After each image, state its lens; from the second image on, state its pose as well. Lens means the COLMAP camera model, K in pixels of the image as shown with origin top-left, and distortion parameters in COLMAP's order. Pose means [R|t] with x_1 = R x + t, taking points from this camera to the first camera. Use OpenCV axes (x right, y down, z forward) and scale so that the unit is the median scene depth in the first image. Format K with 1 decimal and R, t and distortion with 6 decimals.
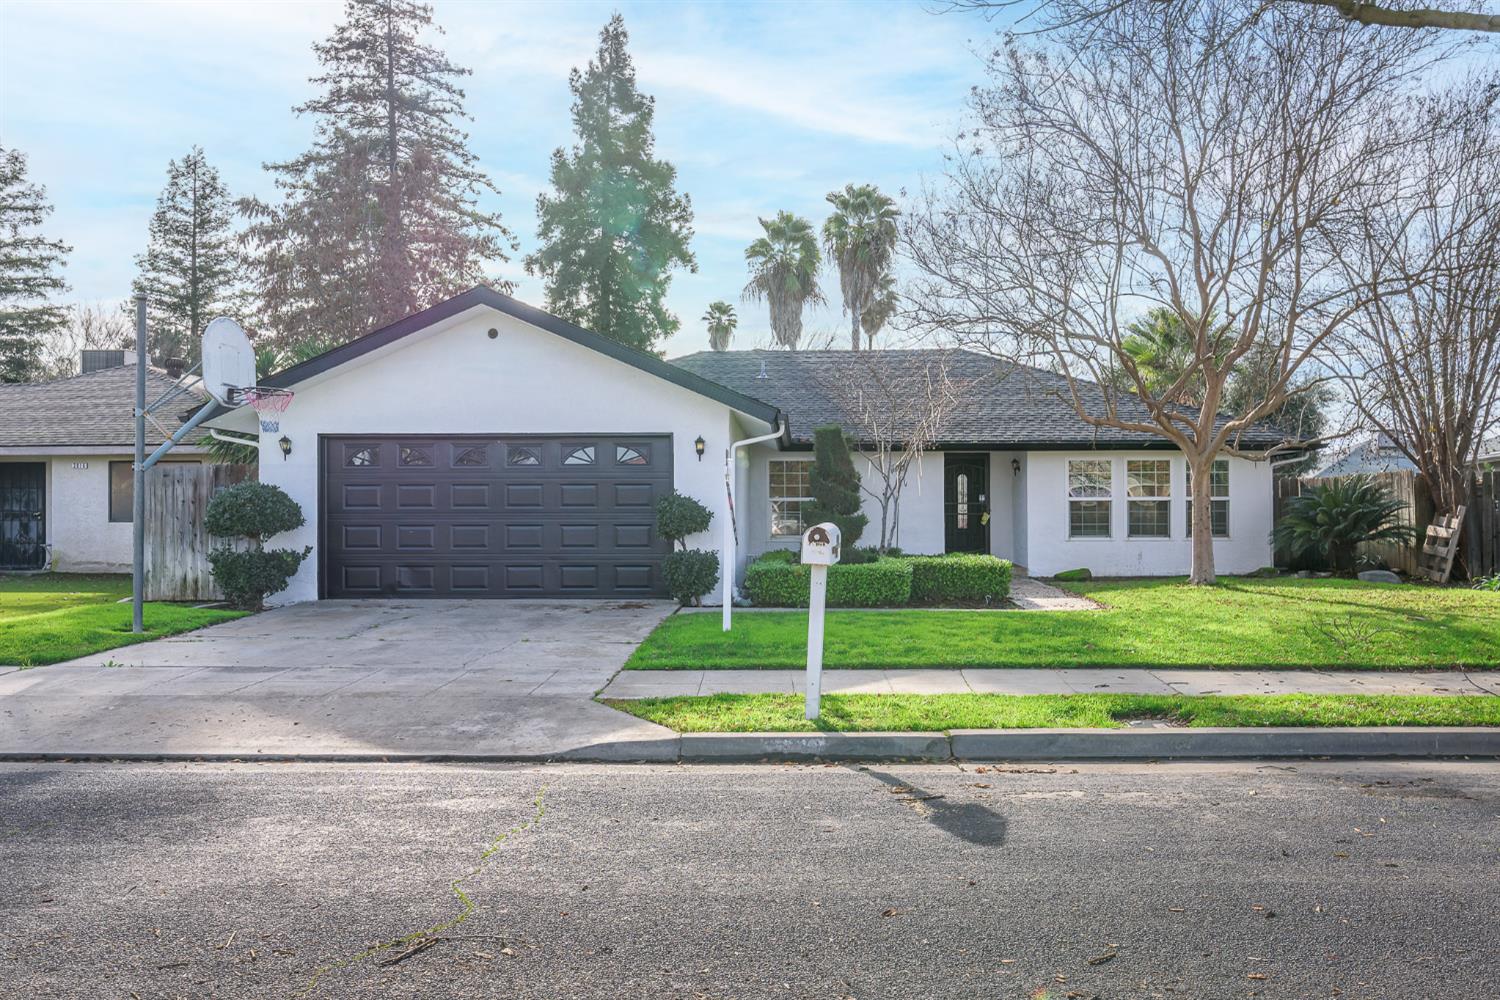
lens RADIAL K [[1158.9, 0, 750.6], [0, 1158.9, 501.8], [0, 0, 1]] dist [-0.004079, -0.000818]
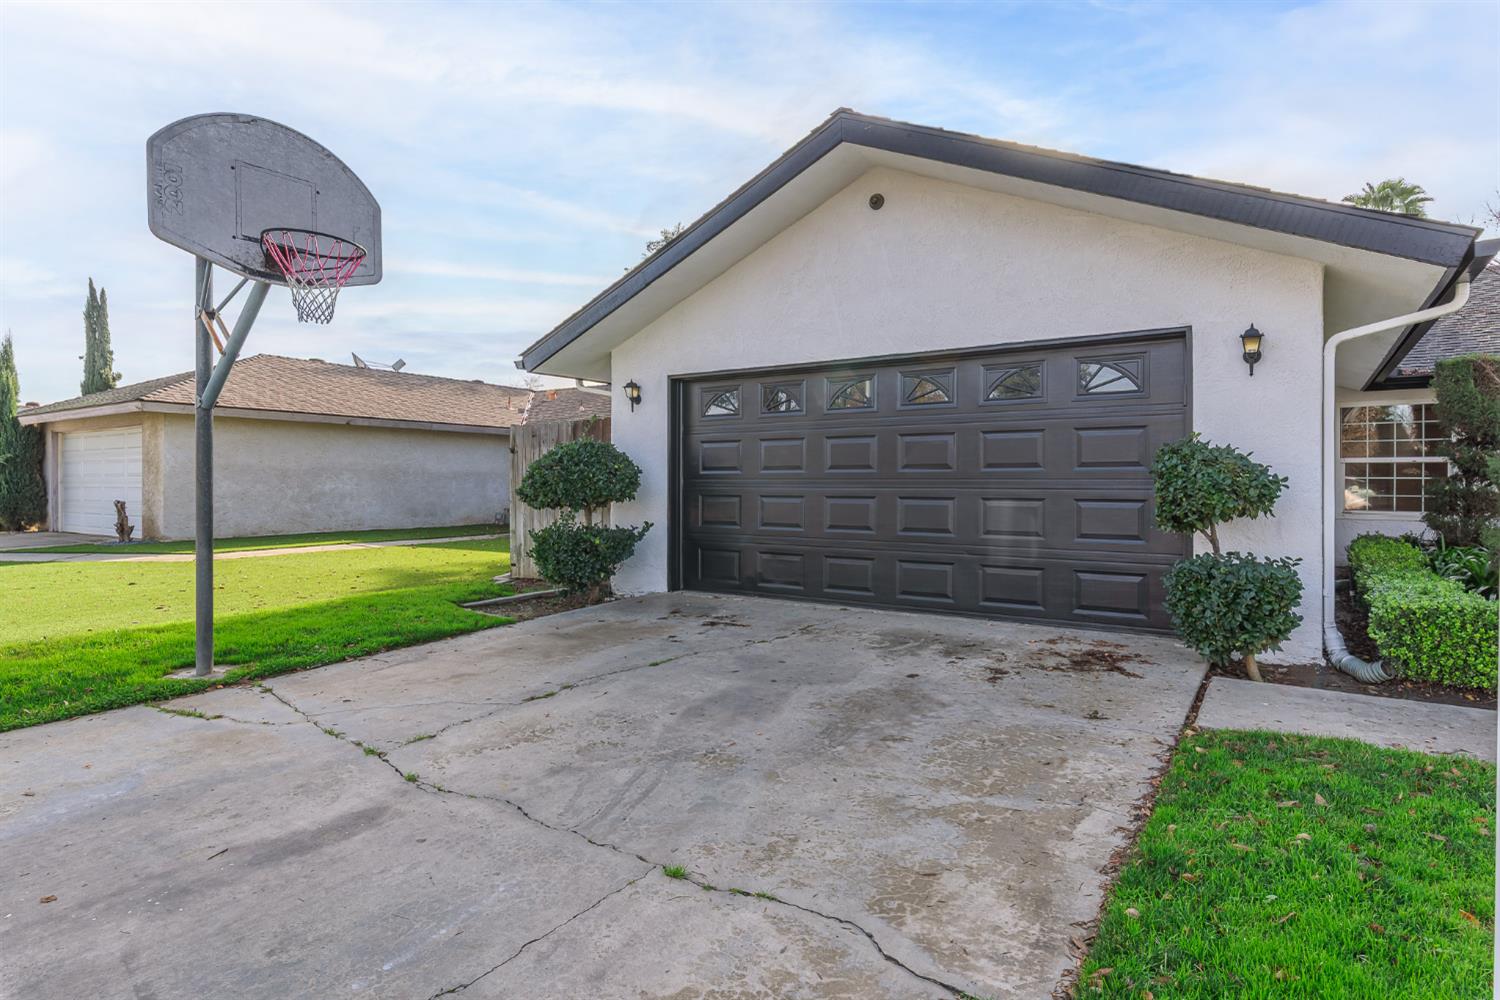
lens RADIAL K [[812.7, 0, 749.8], [0, 812.7, 486.2], [0, 0, 1]] dist [-0.002430, -0.000612]
pose [[0.846109, 0.004898, -0.532987, -0.039902], [0.004937, 0.999843, 0.017025, 0.005865], [0.532987, -0.017036, 0.845952, 0.582422]]
